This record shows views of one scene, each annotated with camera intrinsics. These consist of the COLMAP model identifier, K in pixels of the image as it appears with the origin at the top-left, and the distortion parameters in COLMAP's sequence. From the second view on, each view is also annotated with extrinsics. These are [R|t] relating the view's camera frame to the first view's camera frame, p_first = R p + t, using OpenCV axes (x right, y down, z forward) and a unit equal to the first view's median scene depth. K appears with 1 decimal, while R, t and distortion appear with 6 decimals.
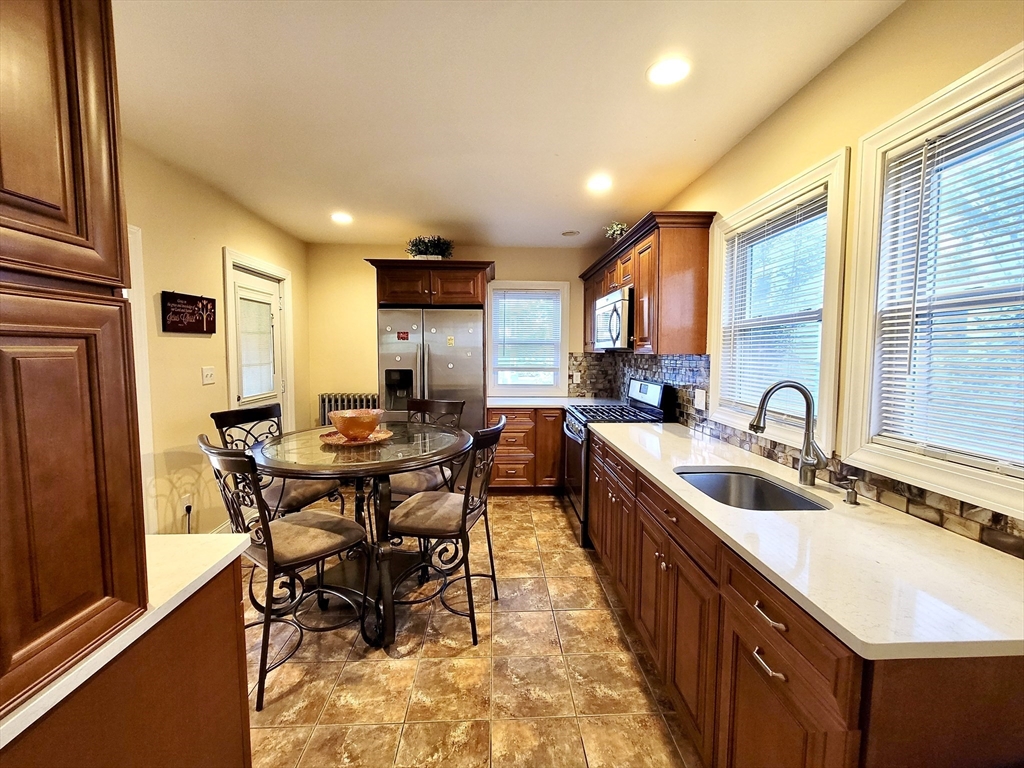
lens RADIAL K [[418.8, 0, 511.9], [0, 418.8, 379.9], [0, 0, 1]] dist [-0.000179, -0.000305]
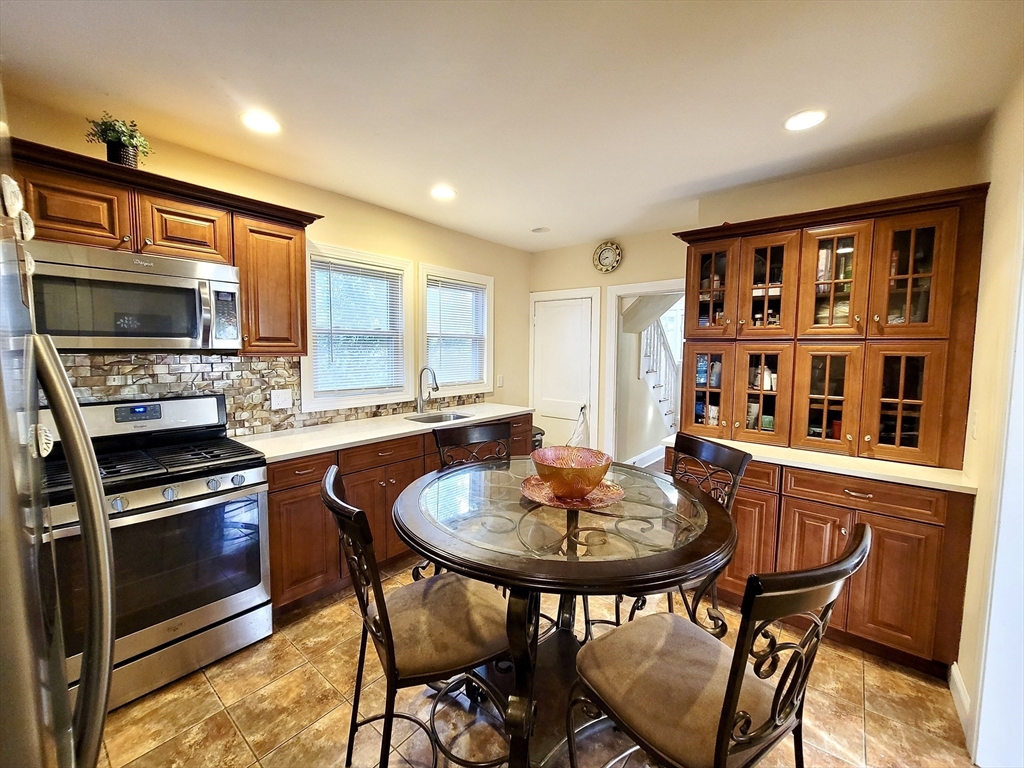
lens RADIAL K [[418.8, 0, 510.8], [0, 418.8, 385.0], [0, 0, 1]] dist [-0.000179, -0.000305]
pose [[-0.745679, -0.055417, 0.663997, -0.899543], [0.045751, 0.989925, 0.133999, -0.136733], [-0.664733, 0.130299, -0.735631, 1.895615]]
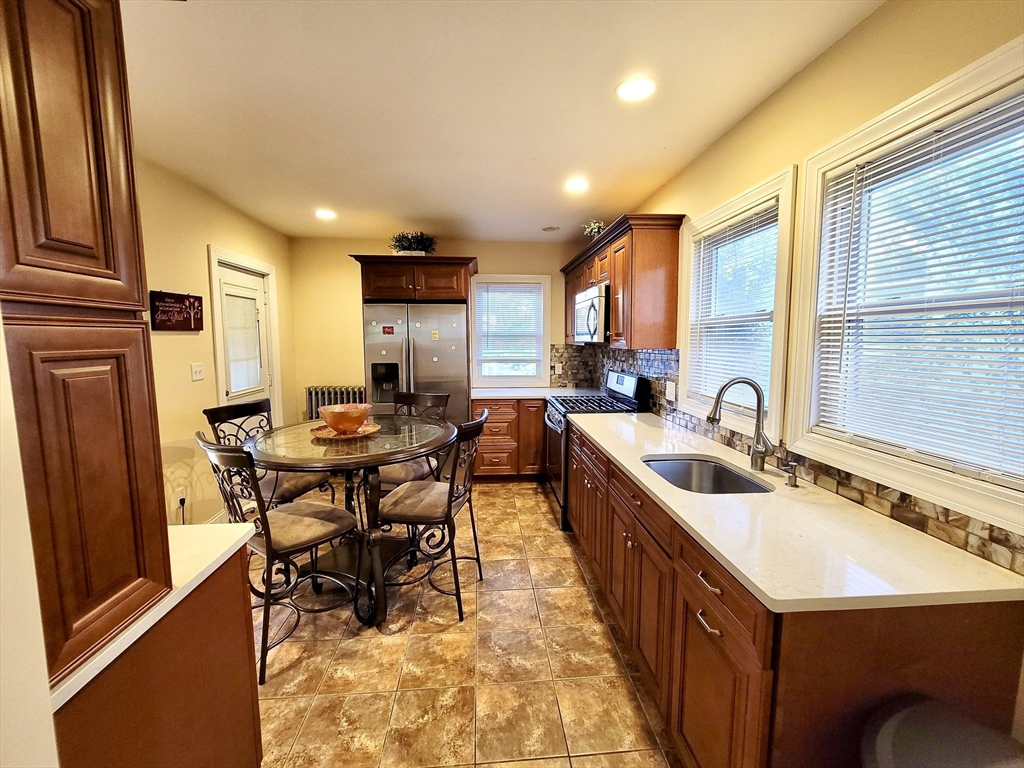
lens RADIAL K [[418.8, 0, 511.8], [0, 418.8, 380.2], [0, 0, 1]] dist [-0.000179, -0.000305]
pose [[0.999405, -0.008756, 0.033349, 0.013131], [0.007722, 0.999489, 0.031022, -0.023929], [-0.033604, -0.030746, 0.998962, -0.071656]]
